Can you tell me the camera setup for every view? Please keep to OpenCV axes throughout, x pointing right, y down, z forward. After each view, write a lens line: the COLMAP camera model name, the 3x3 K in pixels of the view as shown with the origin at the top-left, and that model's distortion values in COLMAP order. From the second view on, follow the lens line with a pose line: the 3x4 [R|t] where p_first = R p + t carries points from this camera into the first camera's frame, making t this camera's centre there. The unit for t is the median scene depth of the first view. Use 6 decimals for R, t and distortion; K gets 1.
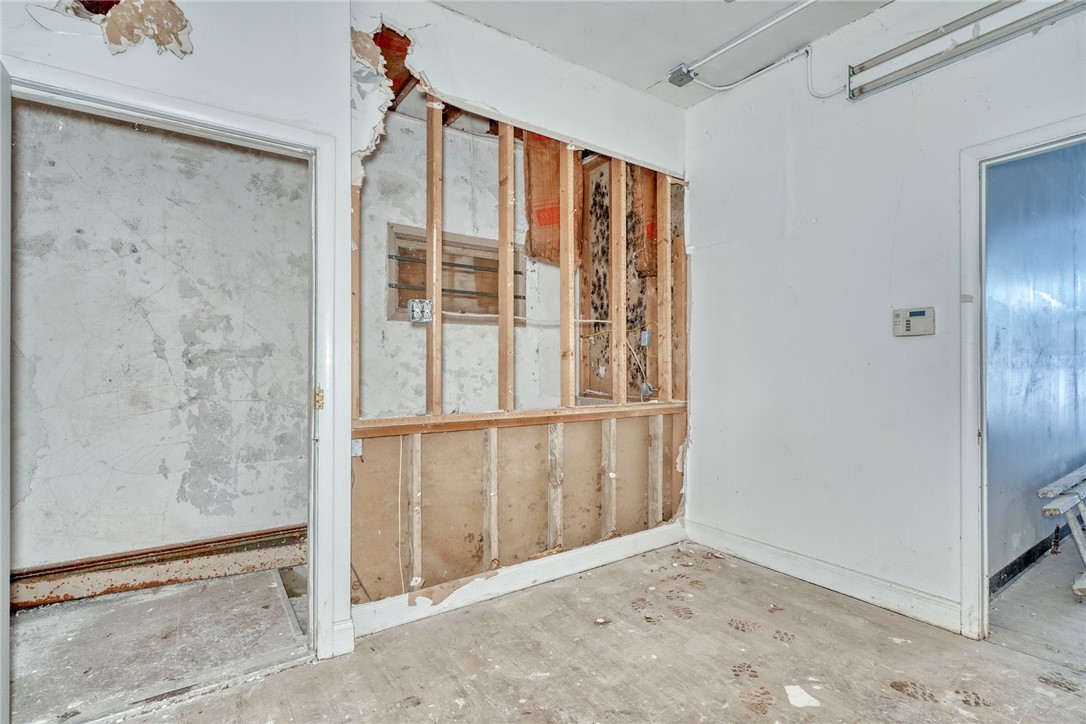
lens RADIAL K [[490.1, 0, 542.1], [0, 490.1, 365.3], [0, 0, 1]] dist [-0.002777, -0.000116]
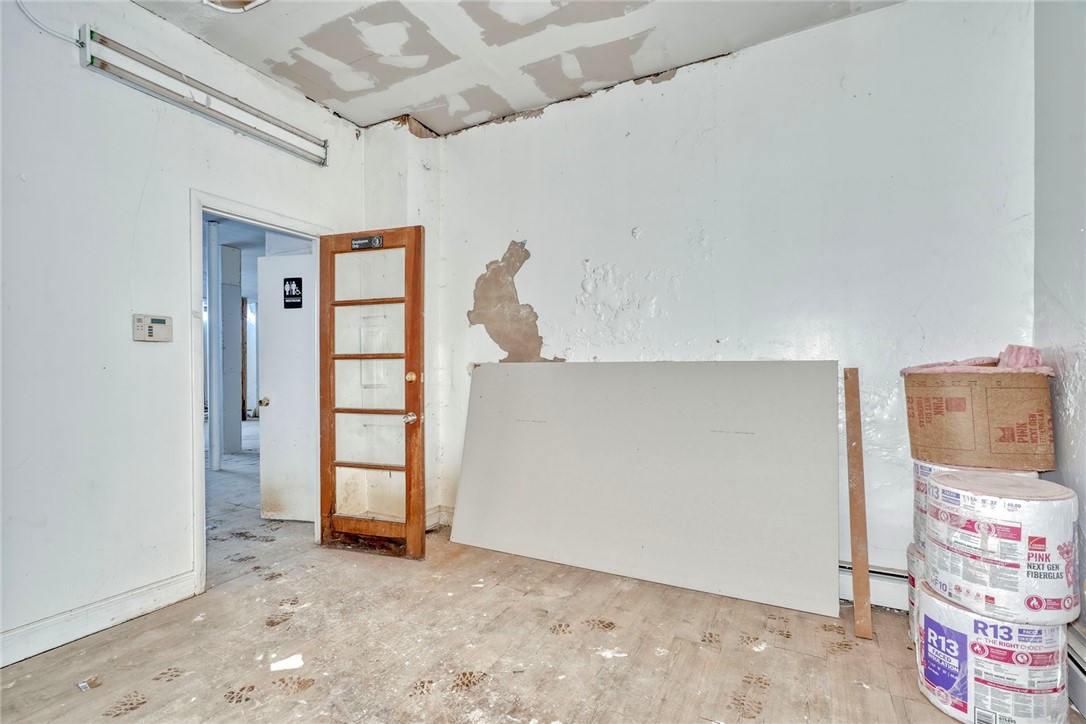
lens RADIAL K [[490.1, 0, 542.1], [0, 490.1, 365.3], [0, 0, 1]] dist [-0.002777, -0.000116]
pose [[-0.448872, 0.010282, 0.893537, -0.599297], [-0.003013, 0.999911, -0.013019, 0.001934], [-0.893591, -0.008536, -0.448801, 0.787395]]
